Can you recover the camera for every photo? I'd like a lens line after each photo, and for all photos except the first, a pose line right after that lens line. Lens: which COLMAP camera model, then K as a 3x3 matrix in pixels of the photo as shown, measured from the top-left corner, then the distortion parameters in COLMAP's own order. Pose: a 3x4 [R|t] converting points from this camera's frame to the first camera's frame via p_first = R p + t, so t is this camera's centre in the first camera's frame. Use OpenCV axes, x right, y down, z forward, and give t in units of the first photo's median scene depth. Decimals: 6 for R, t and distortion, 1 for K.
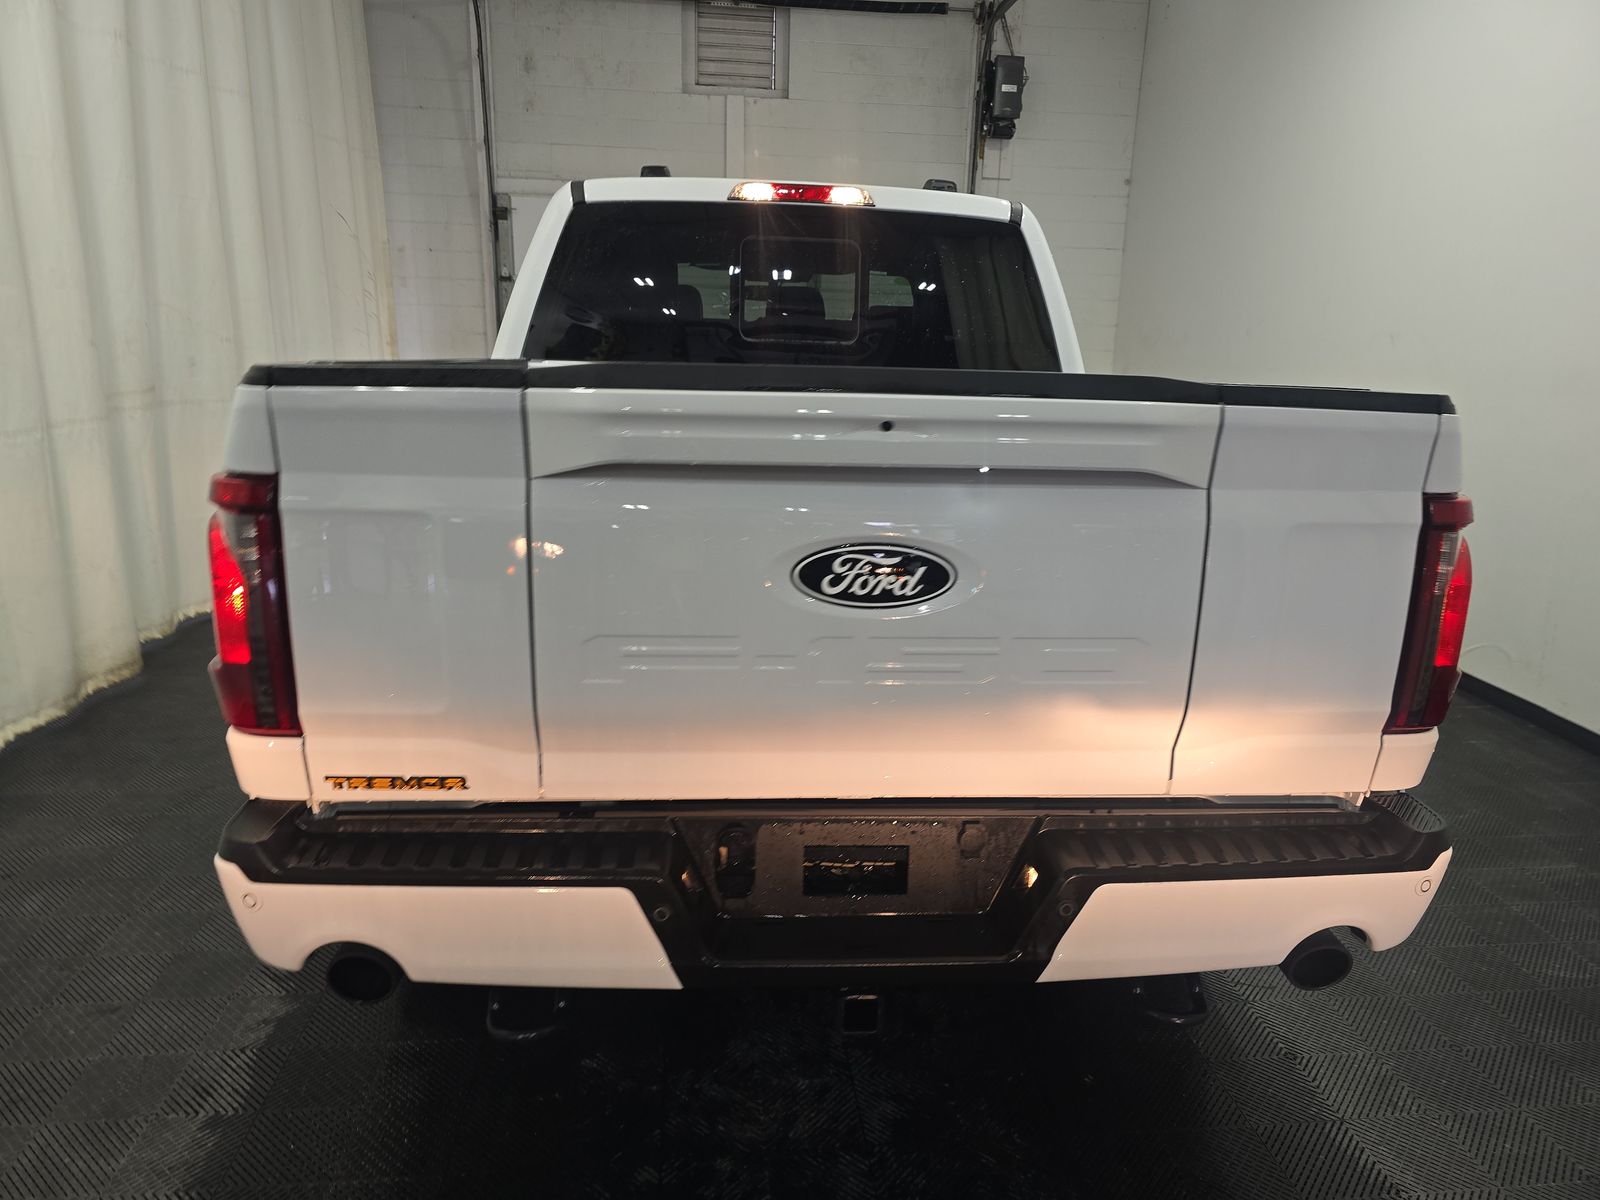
lens RADIAL K [[1088.6, 0, 822.7], [0, 1088.6, 597.7], [0, 0, 1]] dist [0.054710, -0.049721]
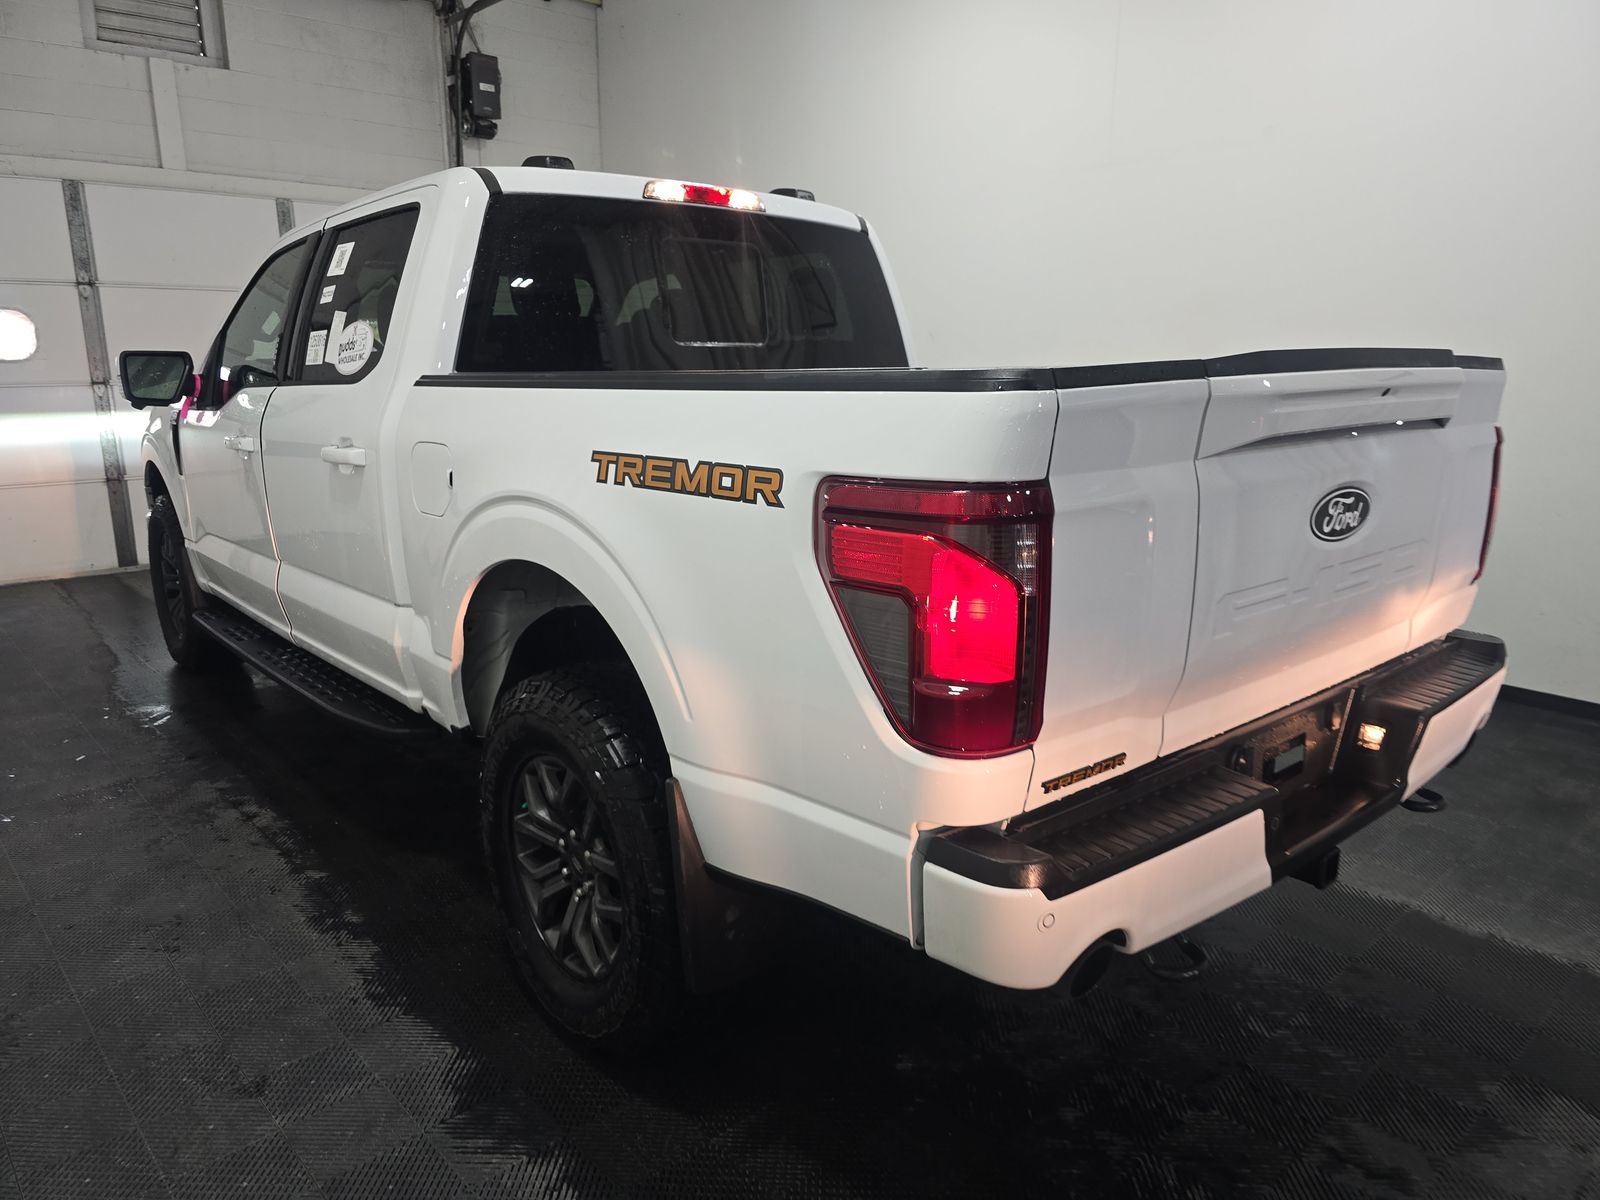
lens RADIAL K [[1088.6, 0, 822.7], [0, 1088.6, 597.7], [0, 0, 1]] dist [0.054710, -0.049721]
pose [[0.802278, -0.160229, 0.575045, -0.562438], [0.163185, 0.985479, 0.046922, -0.039159], [-0.574213, 0.056194, 0.816775, 0.148078]]
